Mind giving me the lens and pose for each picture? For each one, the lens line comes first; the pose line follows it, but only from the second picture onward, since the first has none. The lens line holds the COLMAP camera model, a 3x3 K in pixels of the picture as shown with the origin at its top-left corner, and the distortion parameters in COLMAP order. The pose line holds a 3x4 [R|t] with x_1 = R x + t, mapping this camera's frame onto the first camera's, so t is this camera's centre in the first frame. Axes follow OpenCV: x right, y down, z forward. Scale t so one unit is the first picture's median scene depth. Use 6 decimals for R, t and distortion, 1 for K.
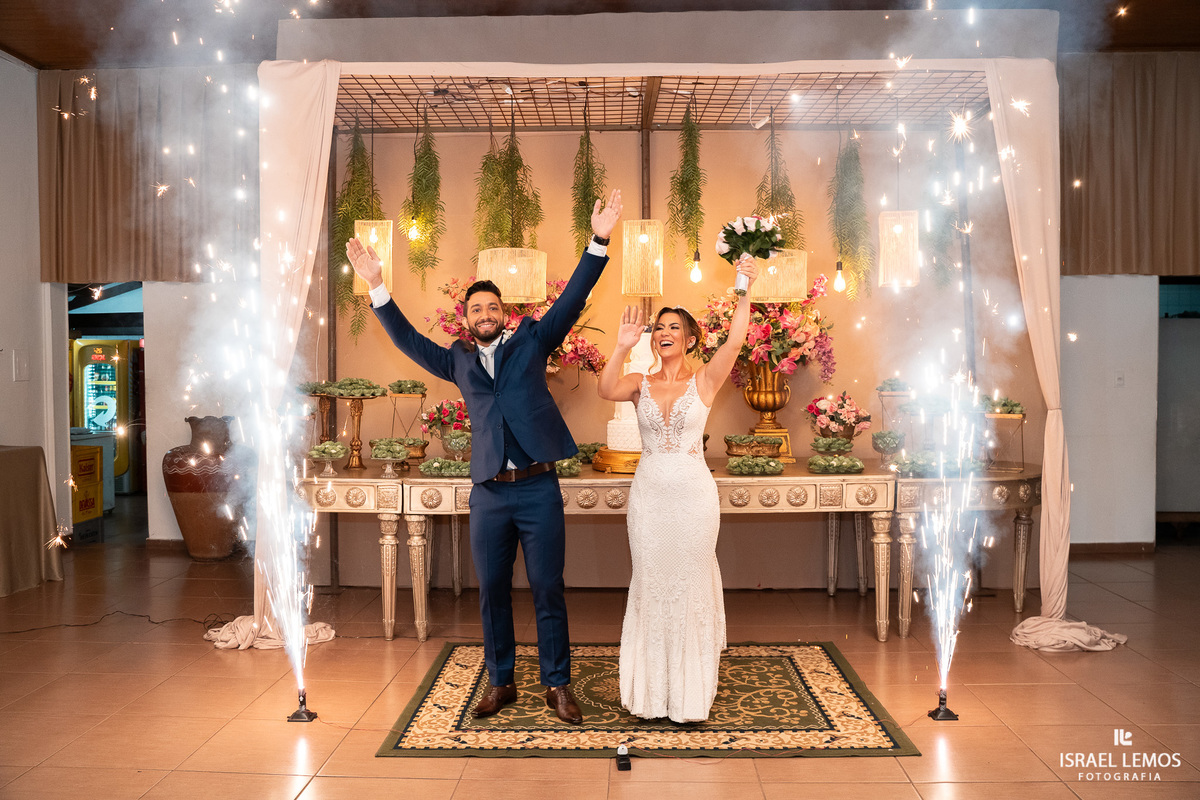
lens RADIAL K [[968.3, 0, 600.0], [0, 968.3, 400.0], [0, 0, 1]] dist [-0.004890, -0.003849]
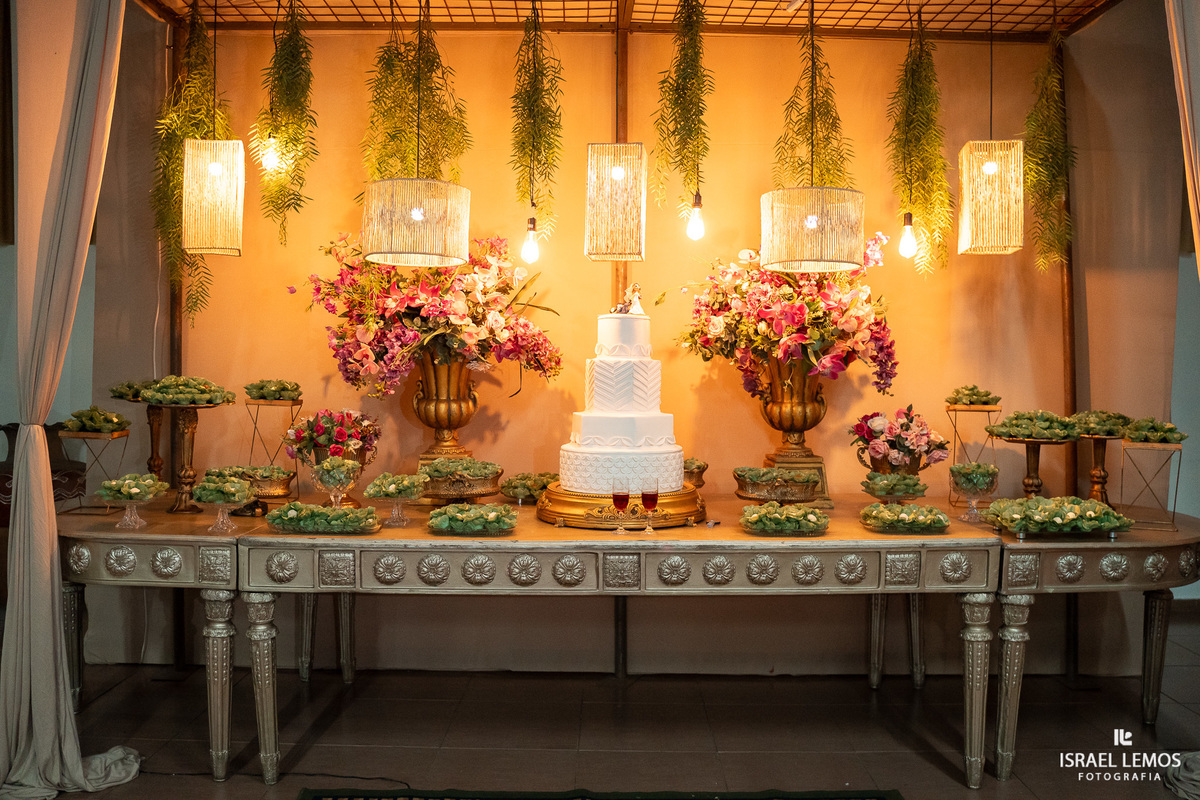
lens RADIAL K [[968.3, 0, 600.0], [0, 968.3, 400.0], [0, 0, 1]] dist [-0.004890, -0.003849]
pose [[0.999428, 0.011300, 0.031889, 0.013320], [-0.011554, 0.999903, 0.007788, -0.015395], [-0.031798, -0.008152, 0.999461, 0.333162]]
